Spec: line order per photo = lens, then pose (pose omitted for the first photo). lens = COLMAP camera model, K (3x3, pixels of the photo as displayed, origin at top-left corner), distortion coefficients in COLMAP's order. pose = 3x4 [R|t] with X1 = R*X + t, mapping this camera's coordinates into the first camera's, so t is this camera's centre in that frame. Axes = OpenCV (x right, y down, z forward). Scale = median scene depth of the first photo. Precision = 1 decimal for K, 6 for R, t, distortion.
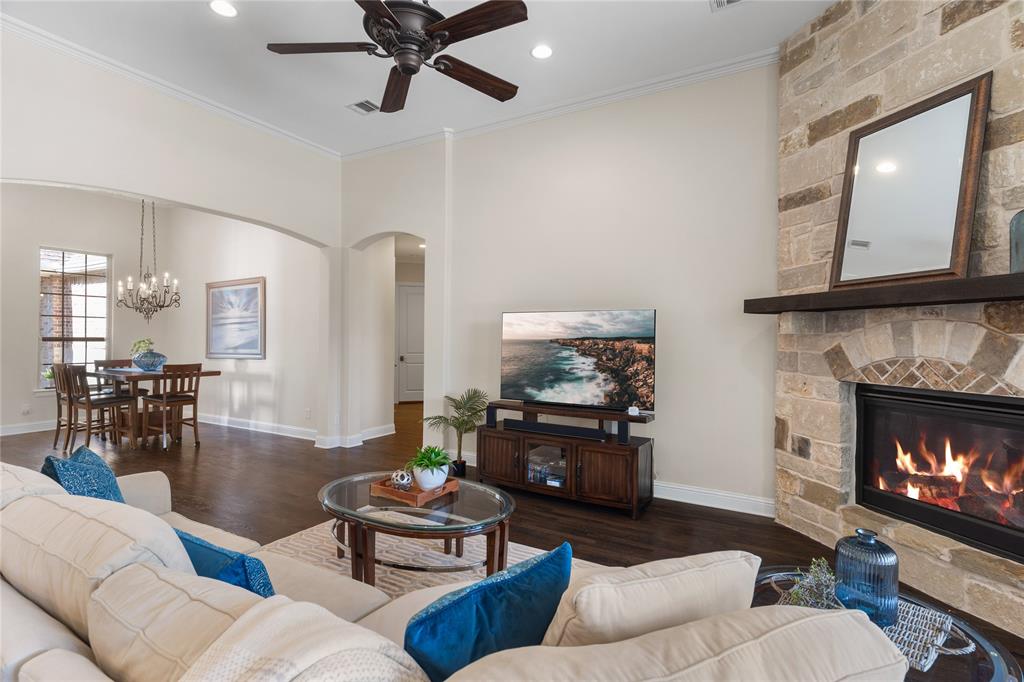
lens RADIAL K [[484.7, 0, 509.8], [0, 484.7, 340.1], [0, 0, 1]] dist [0.002638, -0.001297]
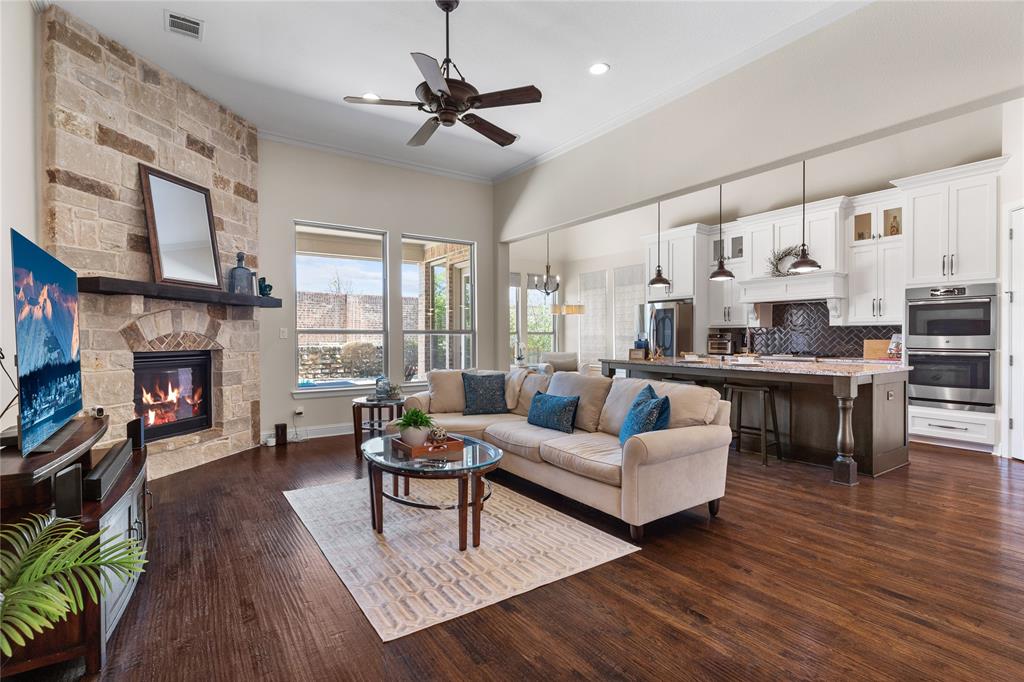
lens RADIAL K [[484.7, 0, 513.7], [0, 484.7, 339.4], [0, 0, 1]] dist [0.002638, -0.001297]
pose [[-0.905664, -0.007424, 0.423930, -0.757703], [-0.002565, 0.999924, 0.012031, 0.032569], [-0.423988, 0.009808, -0.905615, 1.709010]]
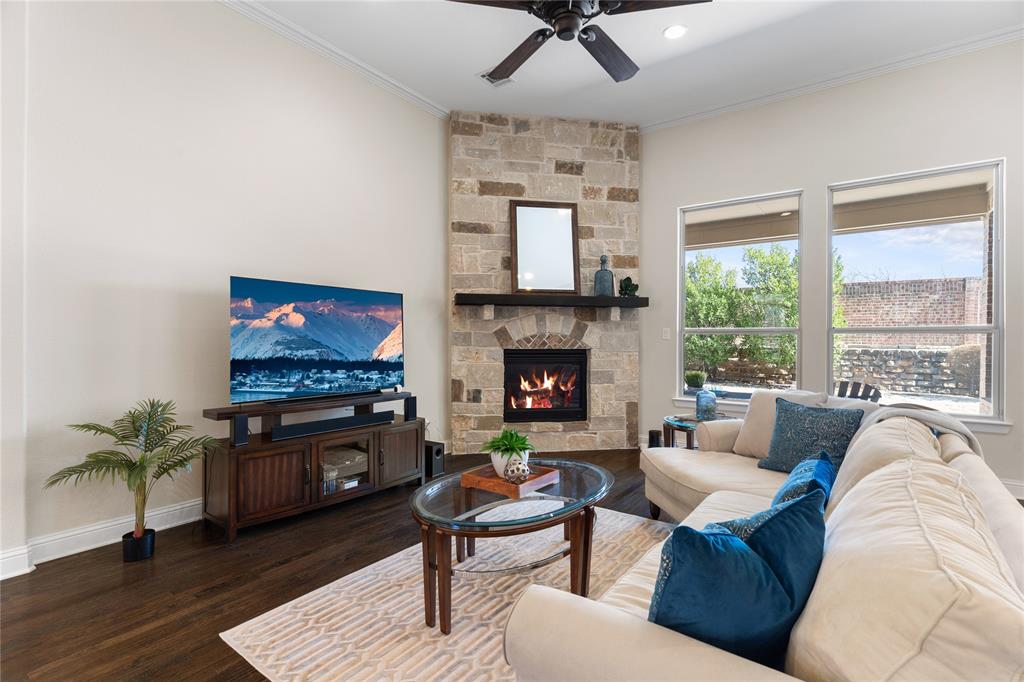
lens RADIAL K [[484.7, 0, 517.2], [0, 484.7, 338.8], [0, 0, 1]] dist [0.002638, -0.001297]
pose [[0.100816, -0.012719, 0.994824, -0.932942], [0.000545, 0.999919, 0.012729, 0.029045], [-0.994905, -0.000741, 0.100814, 0.778405]]
